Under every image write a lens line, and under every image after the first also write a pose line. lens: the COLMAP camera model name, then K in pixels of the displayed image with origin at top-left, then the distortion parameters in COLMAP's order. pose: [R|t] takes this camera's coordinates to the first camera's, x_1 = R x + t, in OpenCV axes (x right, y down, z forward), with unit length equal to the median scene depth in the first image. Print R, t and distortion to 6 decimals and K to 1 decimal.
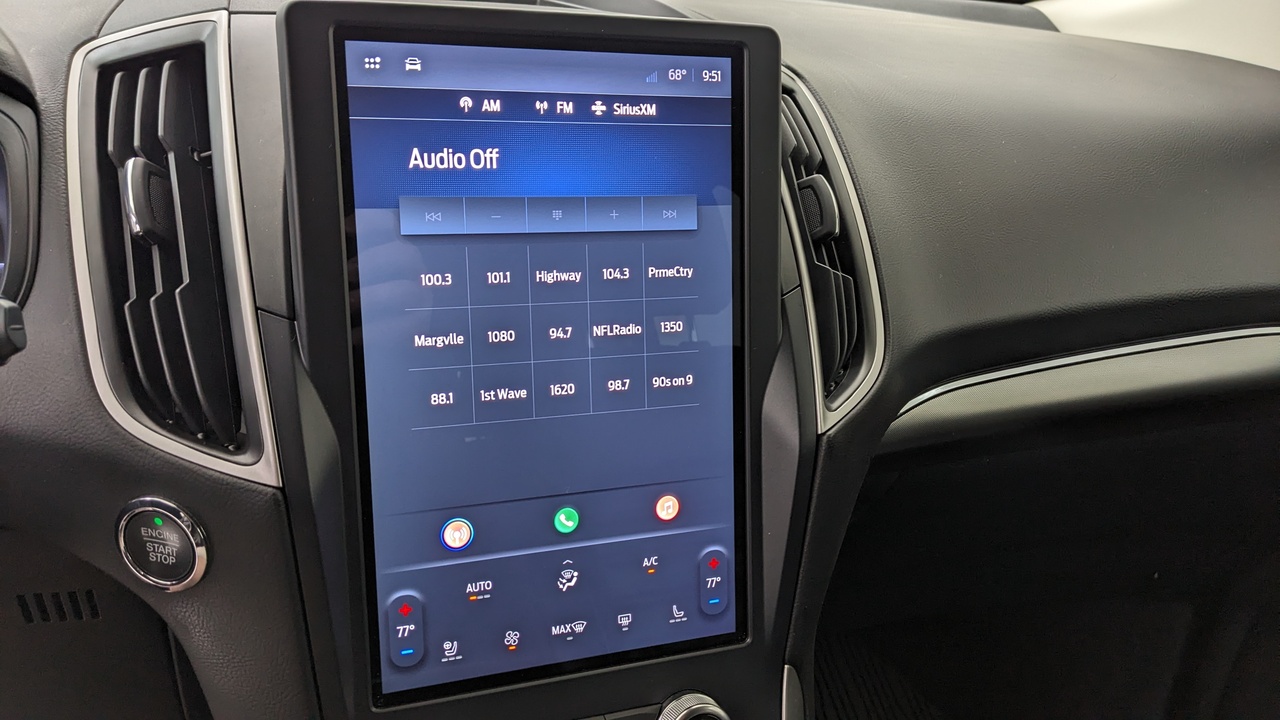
lens RADIAL K [[1015.5, 0, 640.0], [0, 1015.5, 360.0], [0, 0, 1]] dist [0.041557, -0.088998]
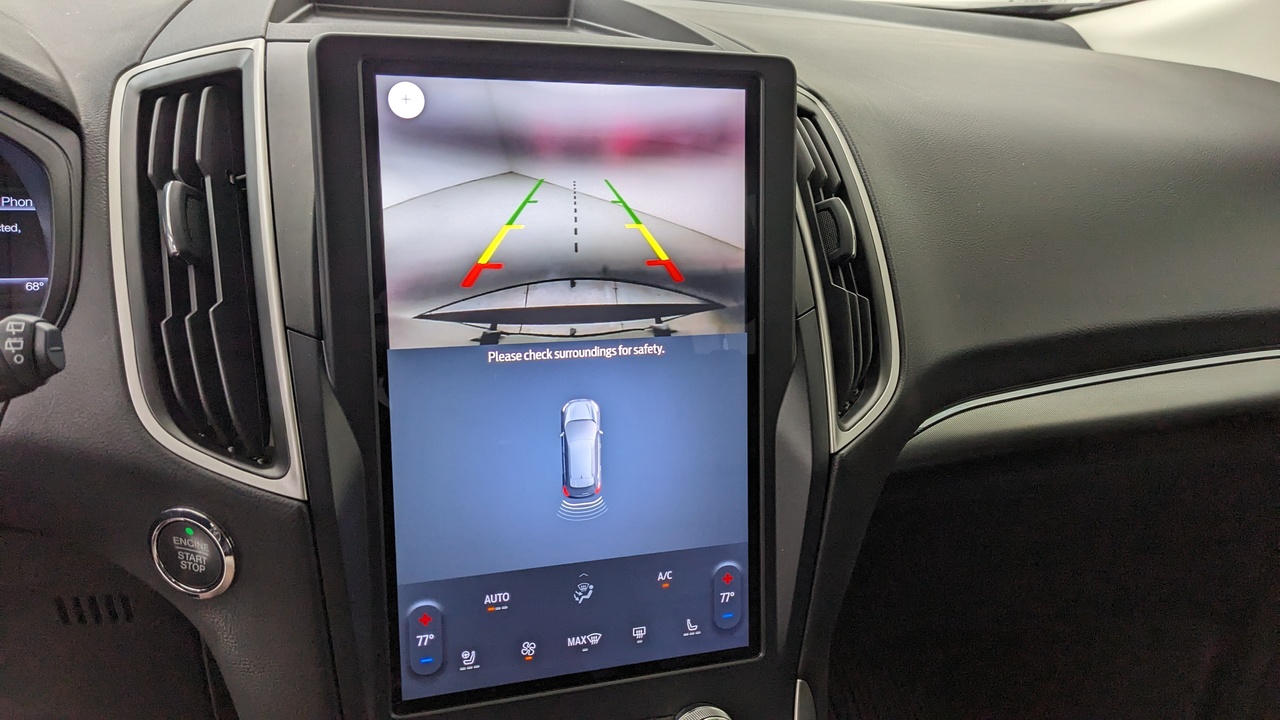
lens RADIAL K [[1015.5, 0, 651.0], [0, 1015.5, 354.5], [0, 0, 1]] dist [0.041420, -0.088824]
pose [[0.999587, 0.010676, -0.026671, 0.022551], [-0.010944, 0.999891, -0.009944, -0.015295], [0.026562, 0.010231, 0.999595, -0.028004]]
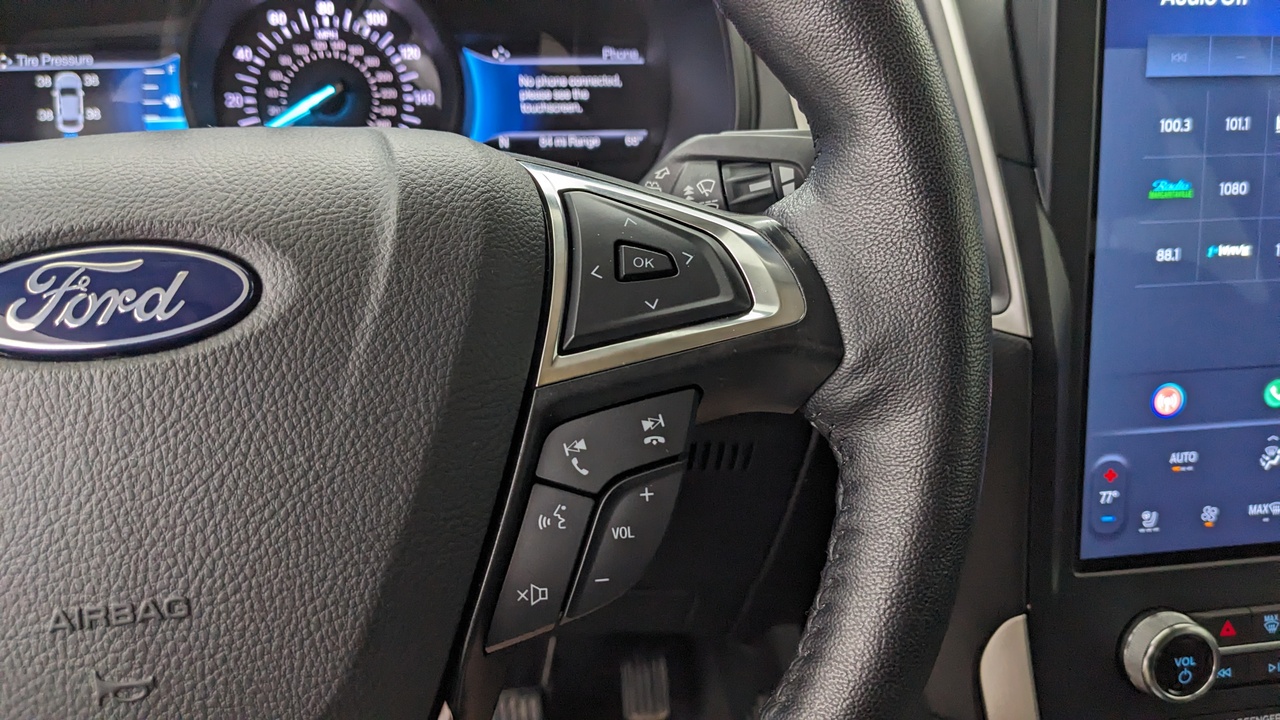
lens RADIAL K [[1015.5, 0, 651.0], [0, 1015.5, 354.5], [0, 0, 1]] dist [0.041420, -0.088824]
pose [[0.970778, 0.030445, -0.238040, -0.416431], [-0.014784, 0.997623, 0.067303, 0.070744], [0.239523, -0.061817, 0.968921, -0.032114]]
